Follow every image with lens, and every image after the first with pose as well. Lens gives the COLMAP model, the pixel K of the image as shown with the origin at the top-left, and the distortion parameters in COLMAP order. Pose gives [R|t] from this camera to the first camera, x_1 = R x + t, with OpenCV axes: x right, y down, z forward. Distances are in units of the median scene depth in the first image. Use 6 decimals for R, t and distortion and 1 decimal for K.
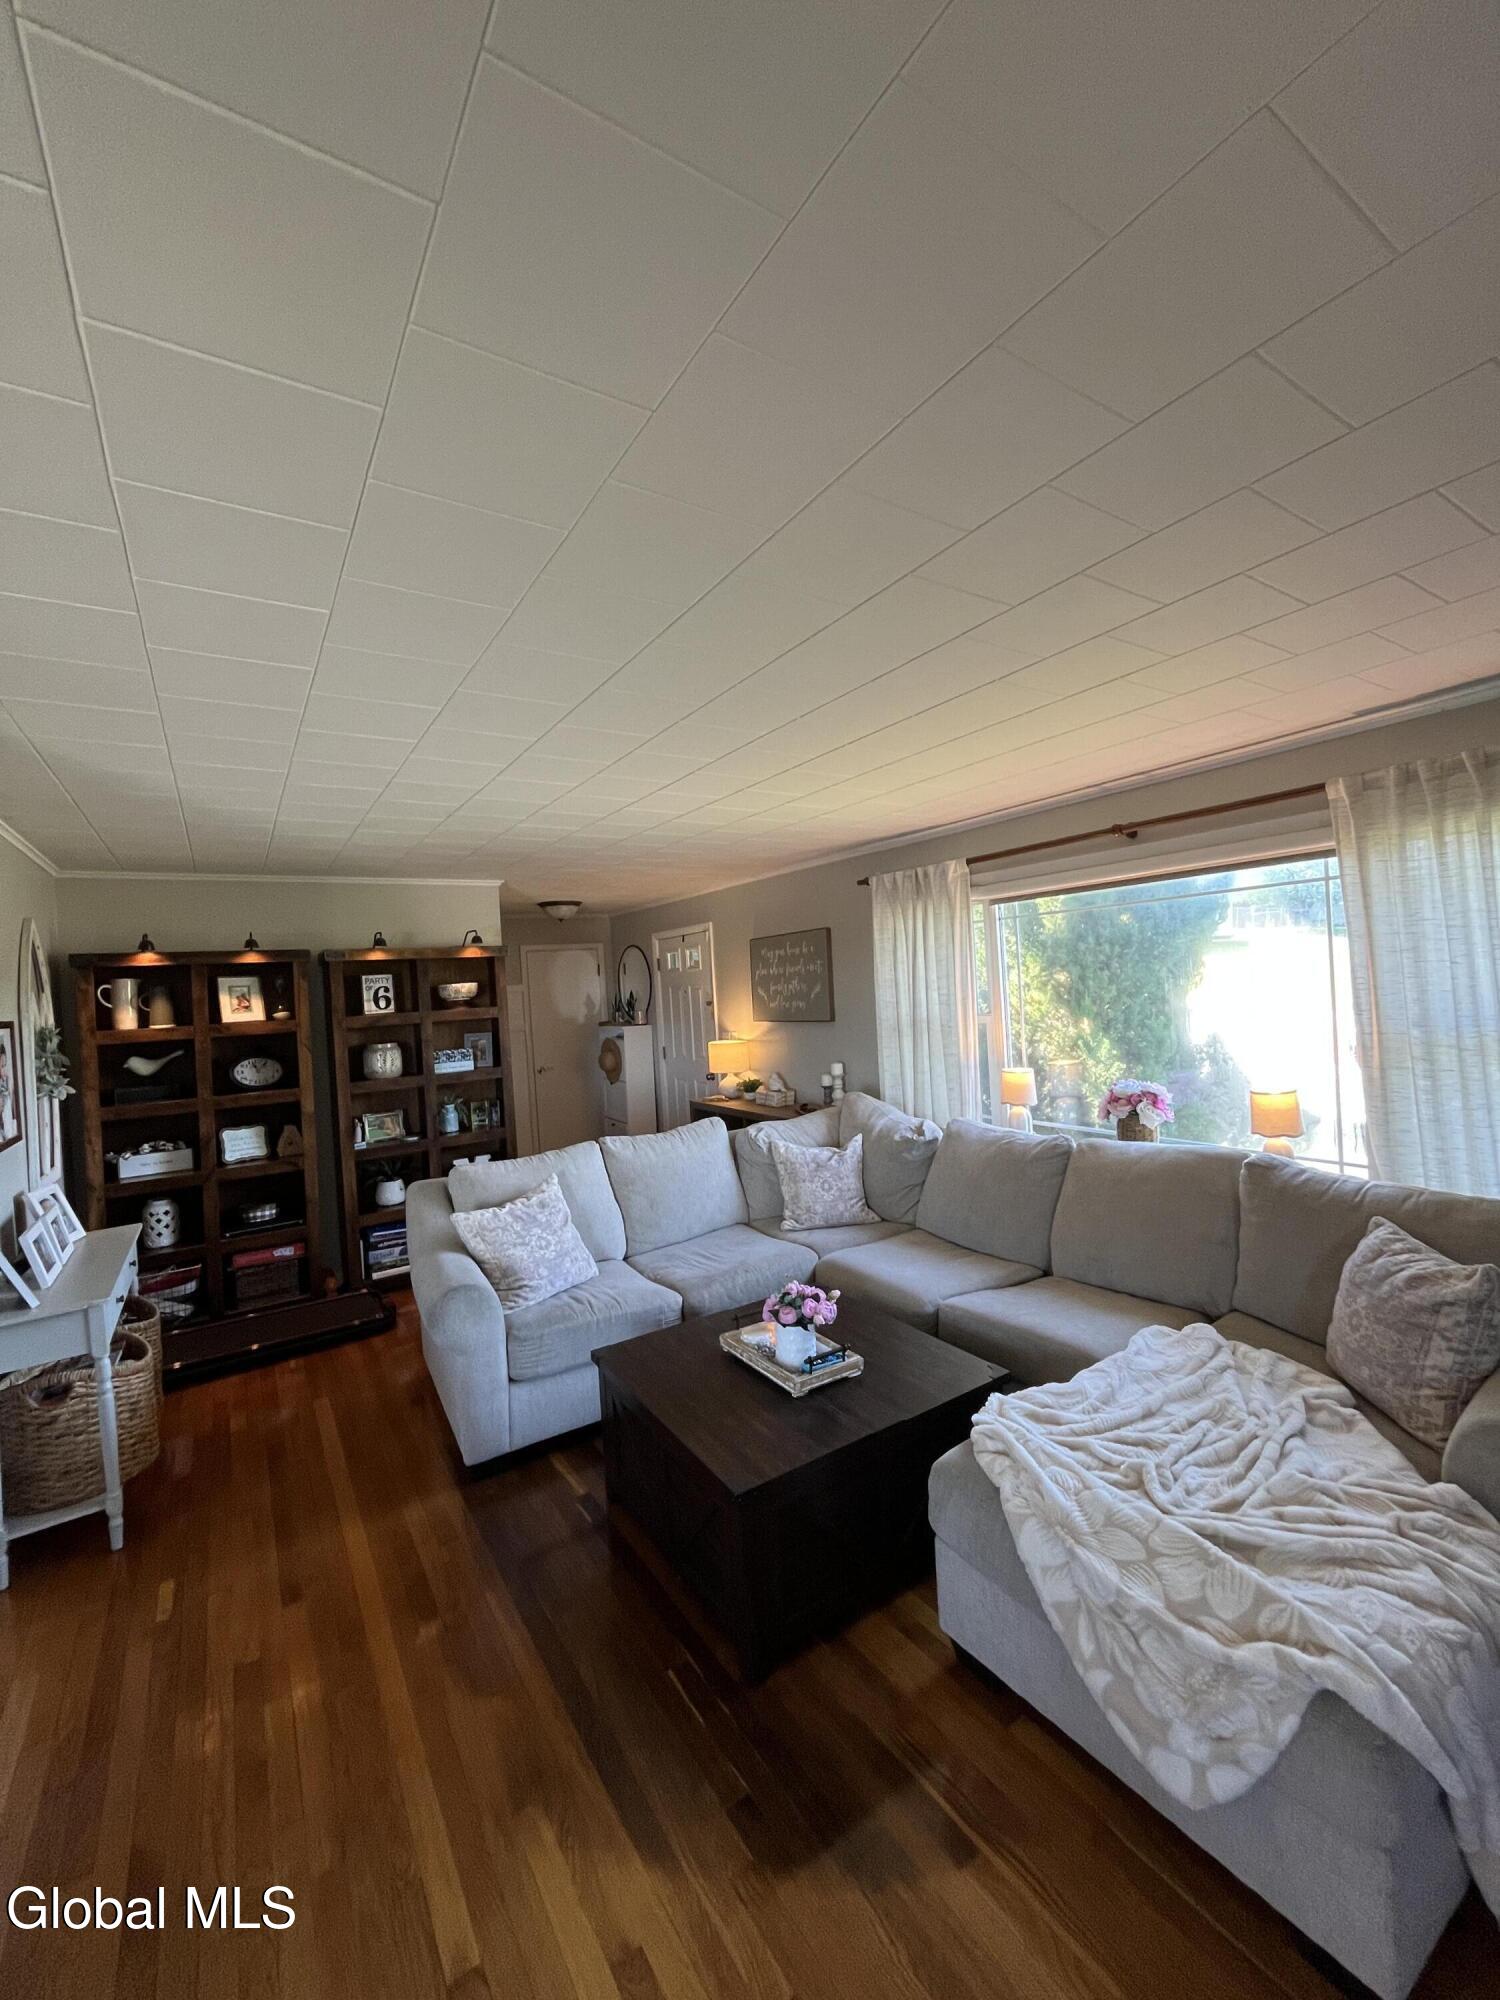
lens RADIAL K [[805.0, 0, 740.4], [0, 805.0, 995.0], [0, 0, 1]] dist [0.000547, 0.000040]
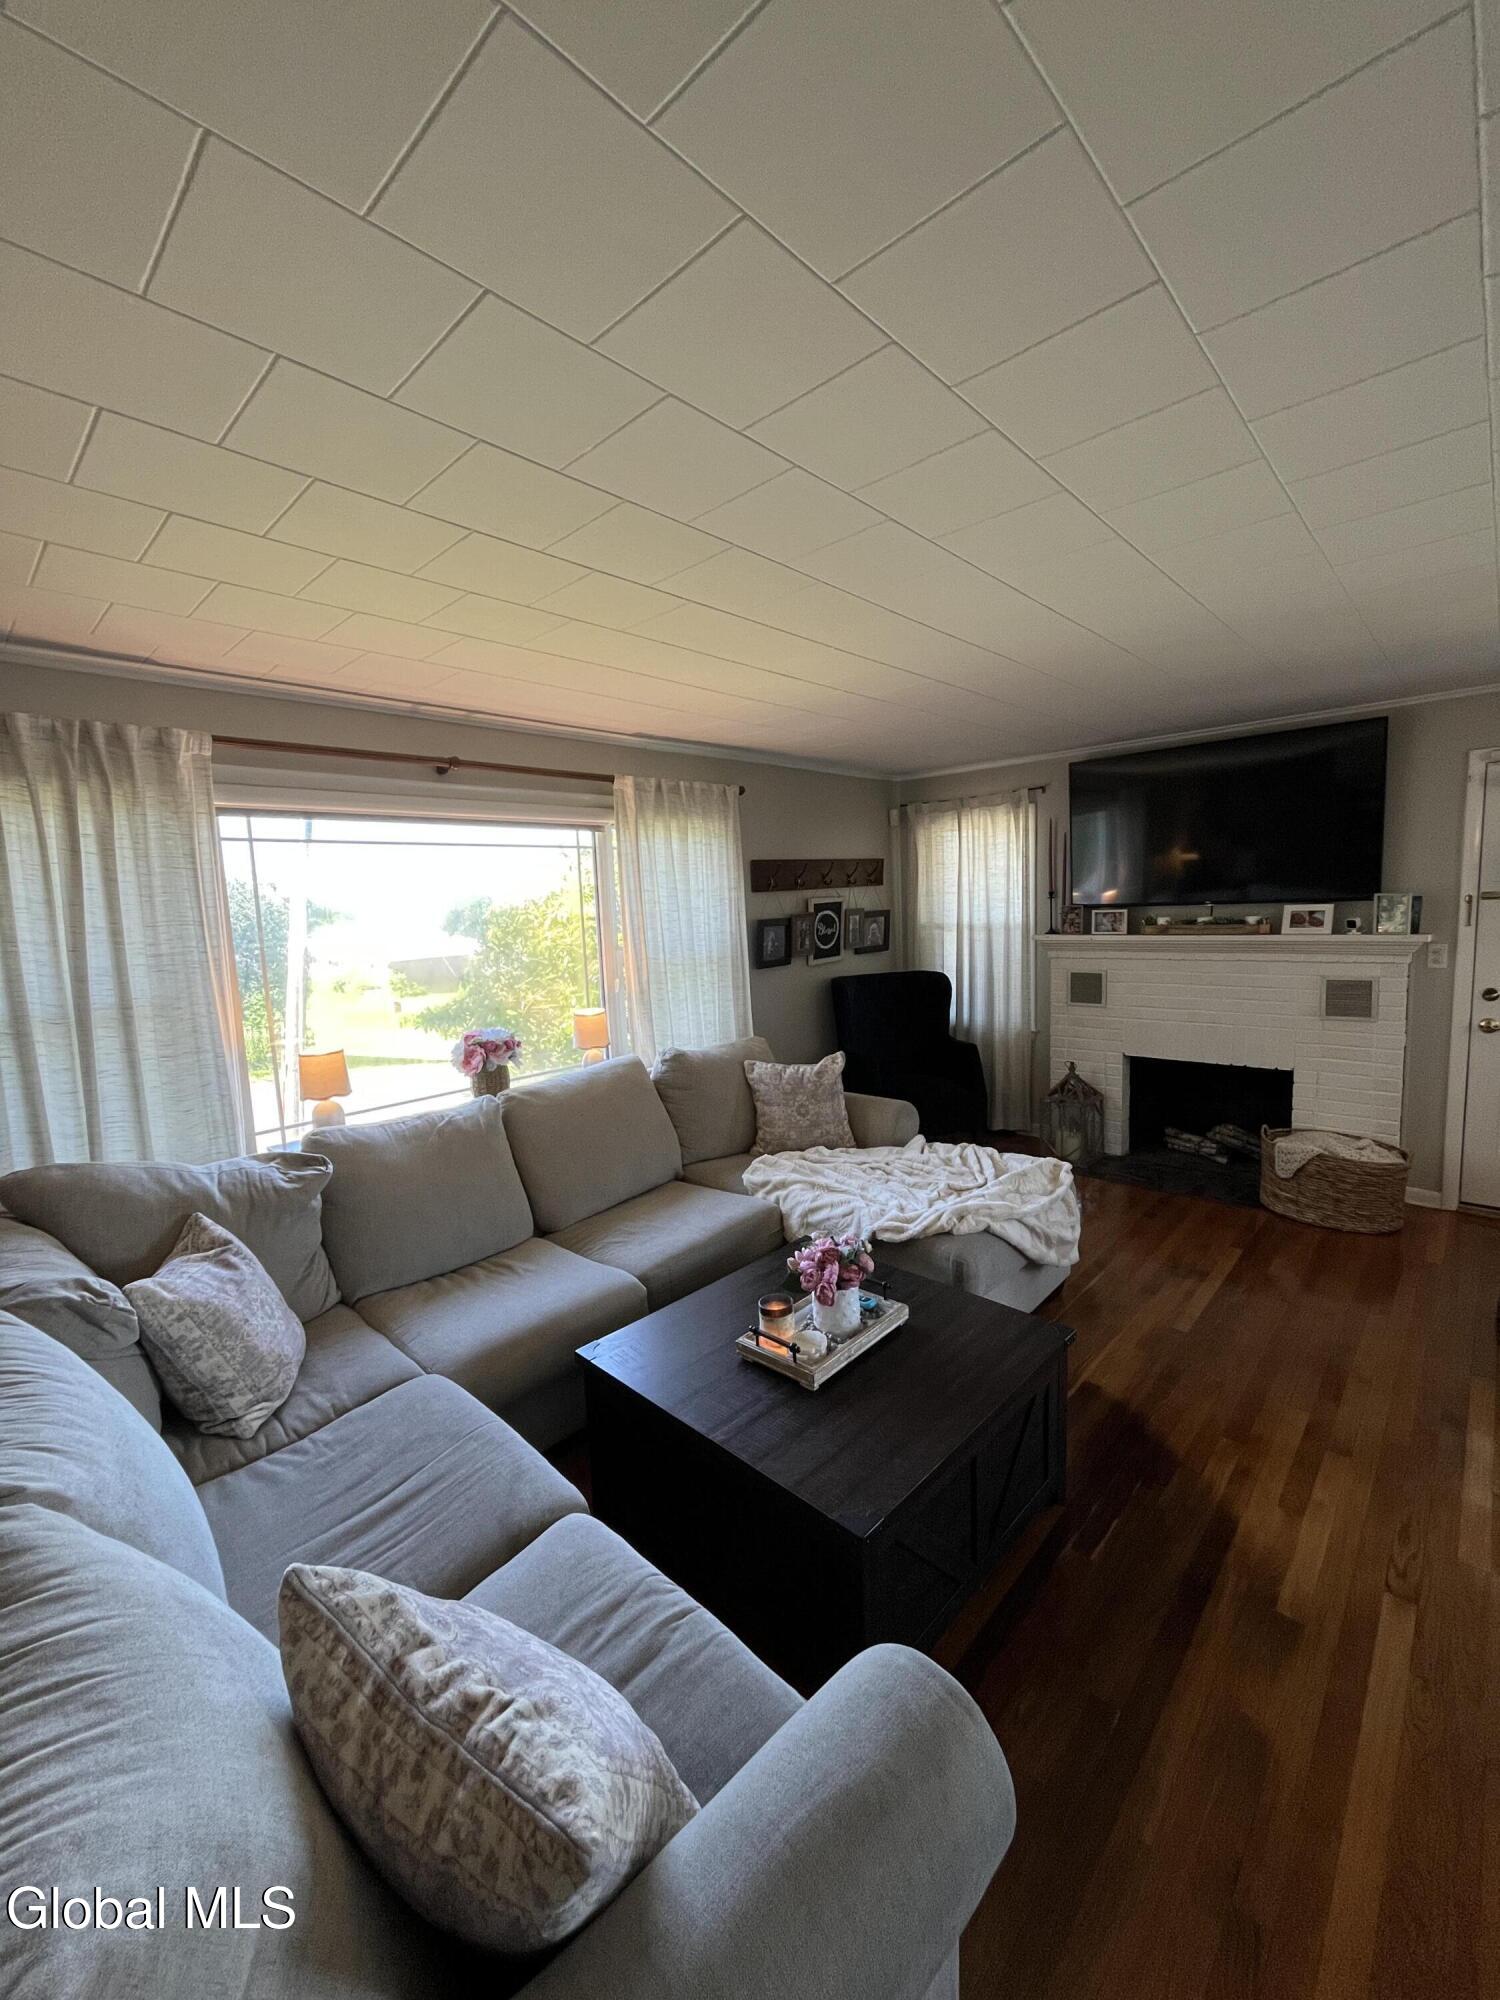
lens RADIAL K [[805.0, 0, 752.5], [0, 805.0, 988.7], [0, 0, 1]] dist [0.000547, 0.000040]
pose [[-0.235519, -0.049665, 0.970600, -0.667716], [0.053678, 0.996504, 0.064016, 0.017739], [-0.970386, 0.067177, -0.232030, 1.135838]]
